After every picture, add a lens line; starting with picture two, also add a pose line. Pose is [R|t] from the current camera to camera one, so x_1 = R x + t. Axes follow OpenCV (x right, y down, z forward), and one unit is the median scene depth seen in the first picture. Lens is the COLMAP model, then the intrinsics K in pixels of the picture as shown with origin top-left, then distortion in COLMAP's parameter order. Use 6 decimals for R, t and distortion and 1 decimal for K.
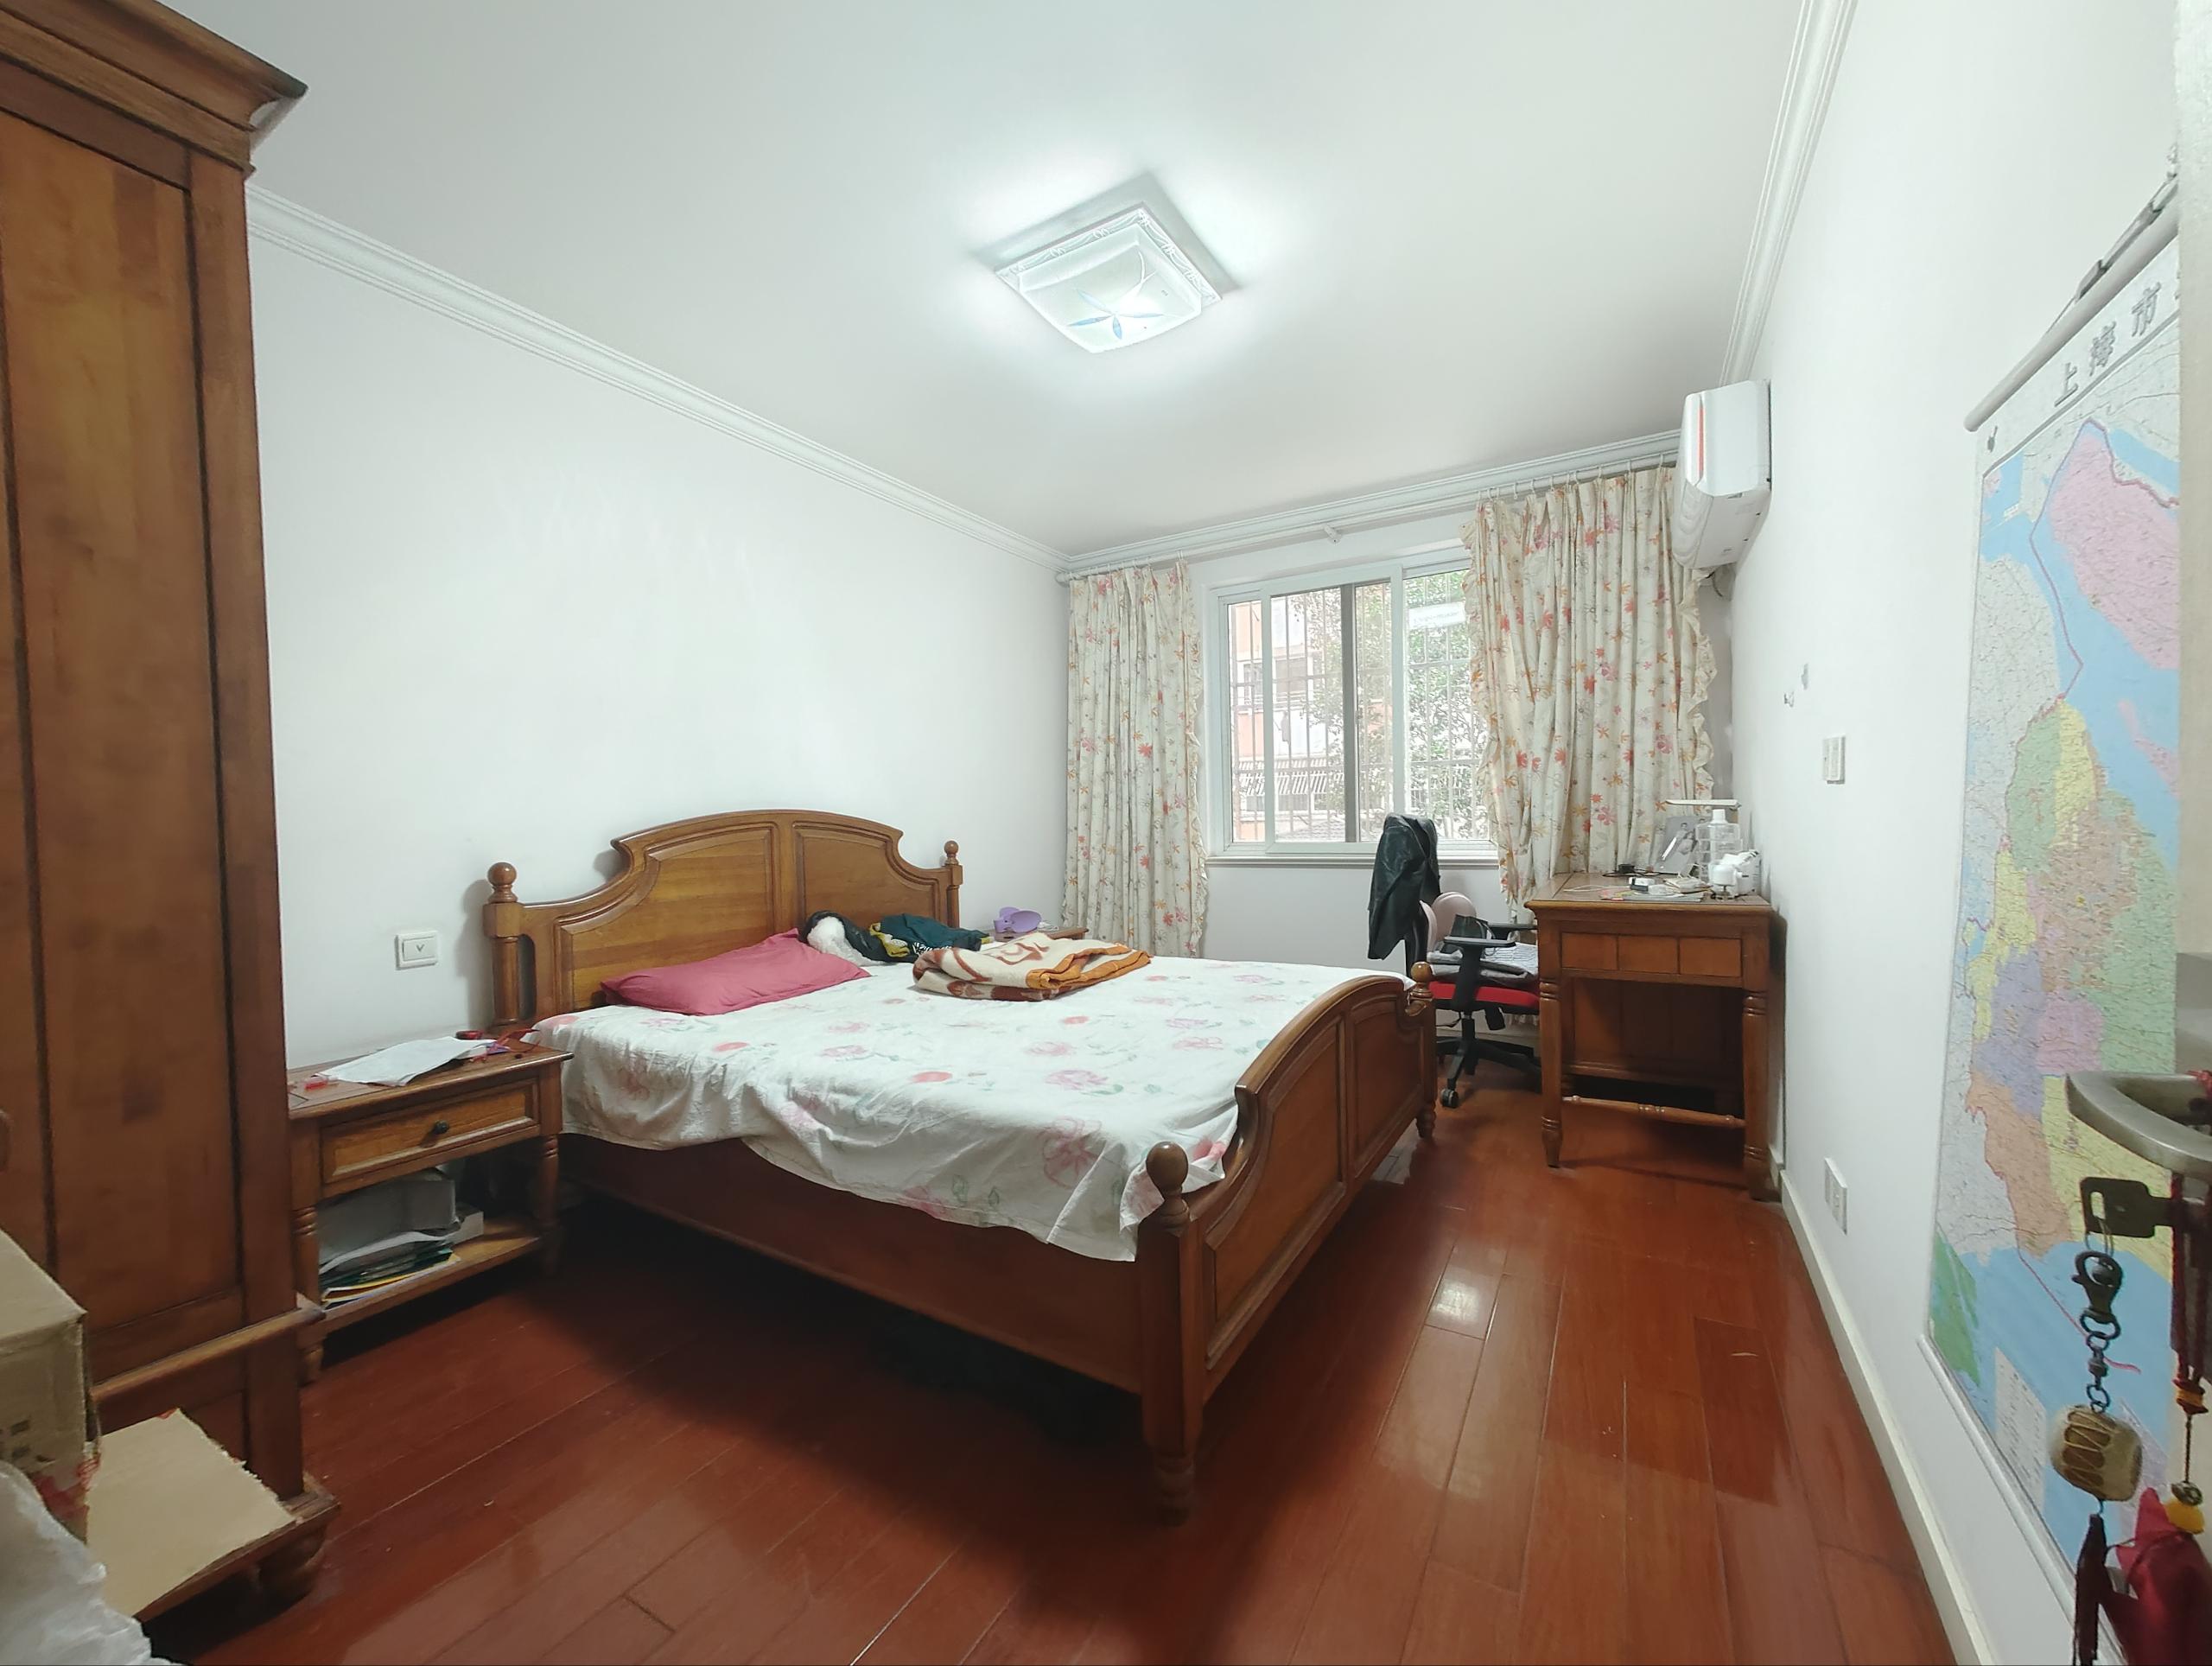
lens RADIAL K [[870.4, 0, 1103.3], [0, 870.4, 837.2], [0, 0, 1]] dist [-0.006754, -0.001576]
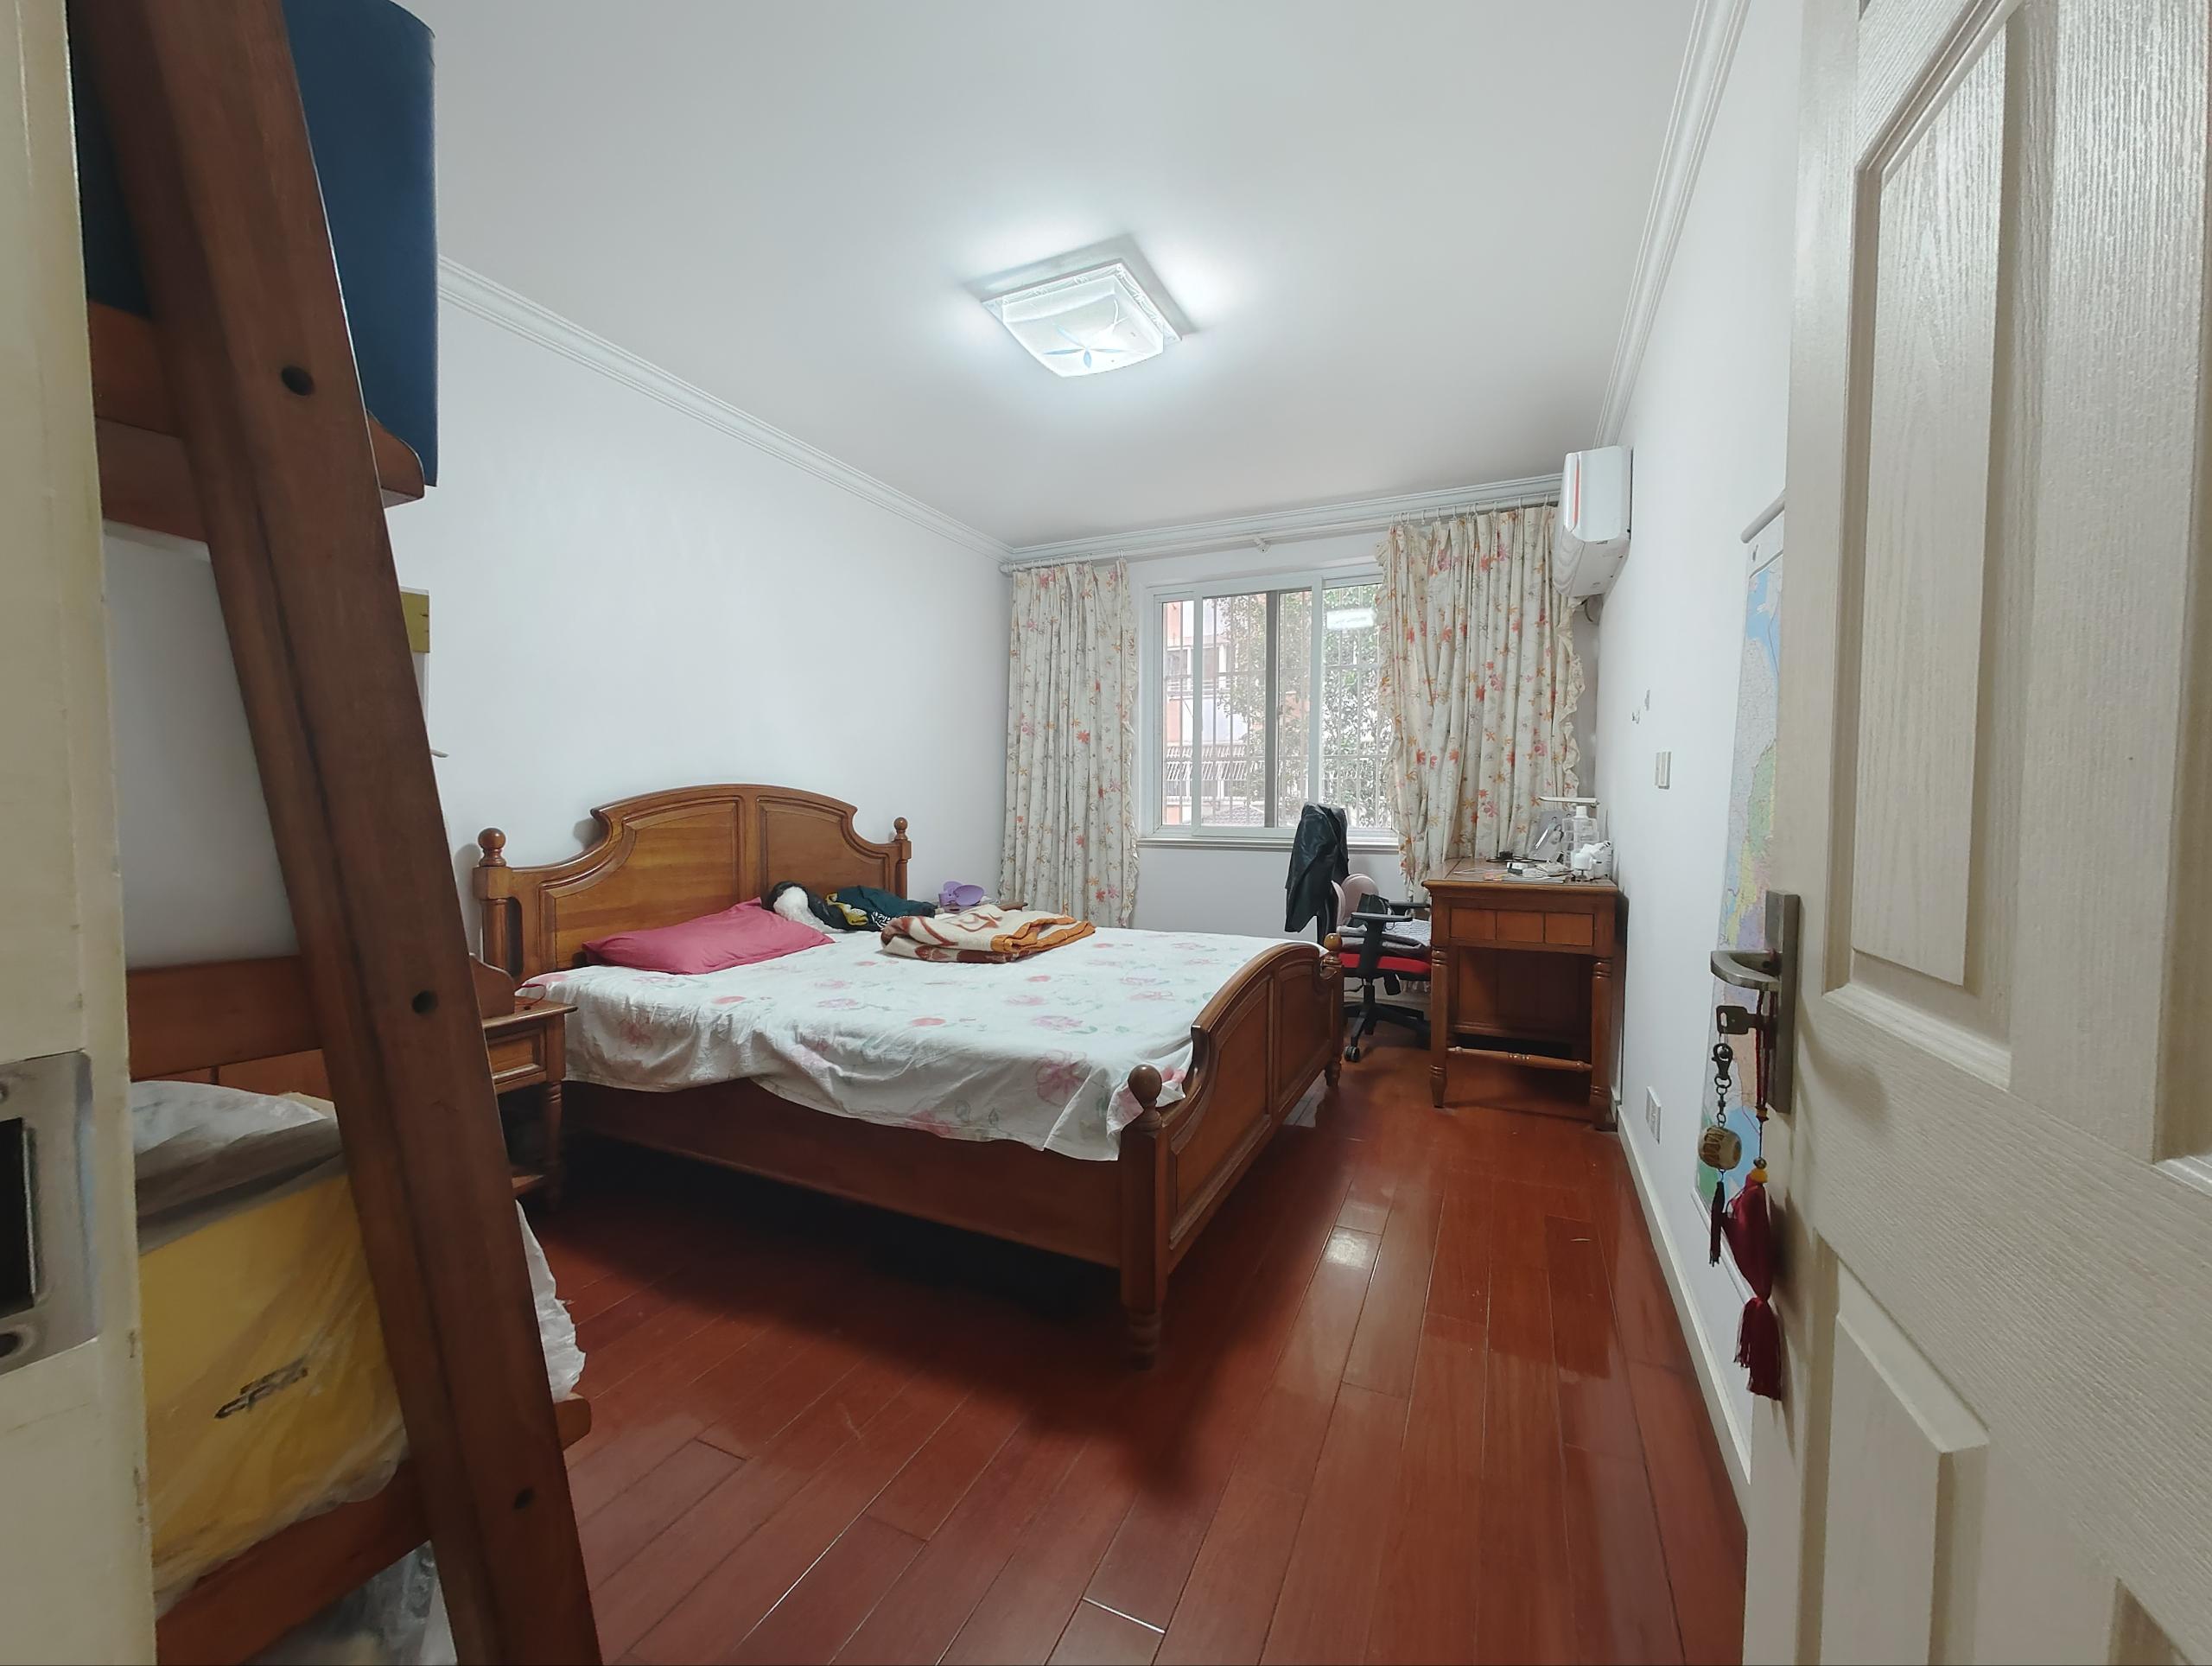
lens RADIAL K [[870.4, 0, 1105.3], [0, 870.4, 837.0], [0, 0, 1]] dist [-0.006754, -0.001576]
pose [[0.993973, 0.020974, 0.107604, -0.061844], [-0.023232, 0.999534, 0.019775, 0.001739], [-0.107139, -0.022156, 0.993997, -0.108986]]
